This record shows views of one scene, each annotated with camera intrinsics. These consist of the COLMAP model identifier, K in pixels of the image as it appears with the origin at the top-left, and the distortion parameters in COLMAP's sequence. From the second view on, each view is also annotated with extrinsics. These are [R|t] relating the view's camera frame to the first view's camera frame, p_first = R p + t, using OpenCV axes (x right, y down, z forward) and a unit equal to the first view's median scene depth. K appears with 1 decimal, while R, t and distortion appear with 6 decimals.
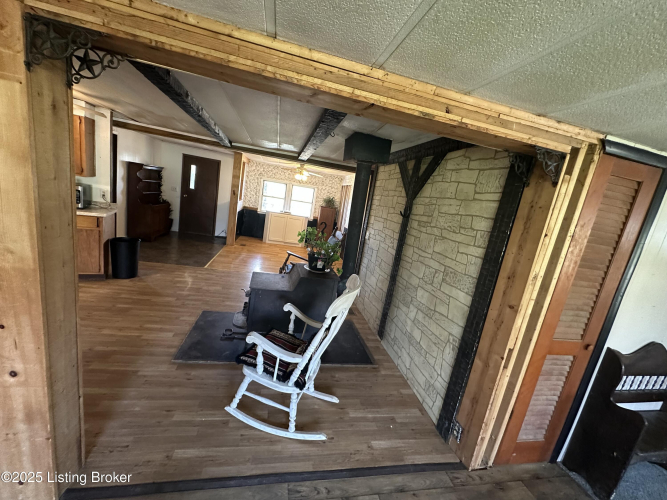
lens RADIAL K [[265.2, 0, 333.9], [0, 265.2, 251.8], [0, 0, 1]] dist [-0.003953, 0.000975]
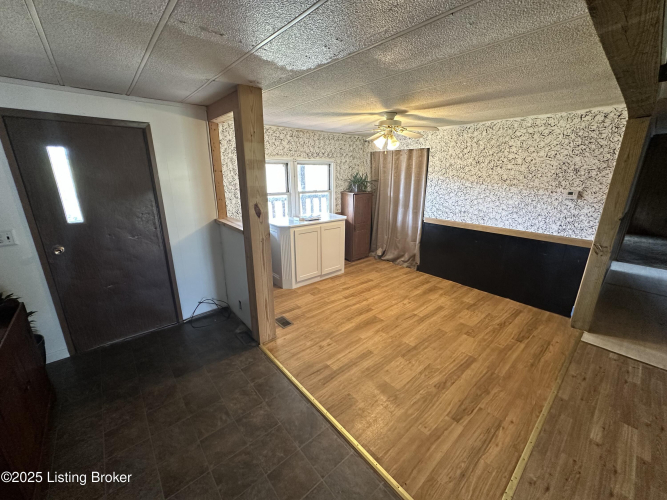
lens RADIAL K [[265.2, 0, 334.7], [0, 265.2, 248.3], [0, 0, 1]] dist [-0.003953, 0.000975]
pose [[0.866083, -0.286341, 0.409767, -1.196279], [0.231585, 0.956253, 0.178743, -0.575762], [-0.443022, -0.059910, 0.894507, 1.697569]]
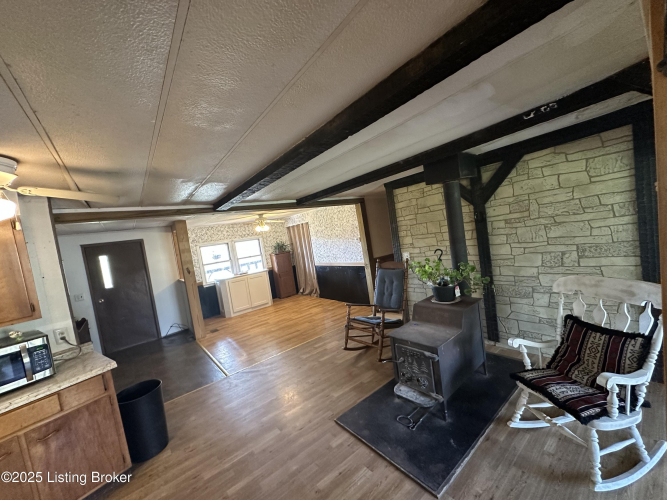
lens RADIAL K [[265.2, 0, 335.1], [0, 265.2, 249.2], [0, 0, 1]] dist [-0.003953, 0.000975]
pose [[0.849162, -0.315725, 0.423370, -0.855730], [0.368771, 0.928312, -0.047369, -0.231623], [-0.378064, 0.196350, 0.904718, 0.329237]]
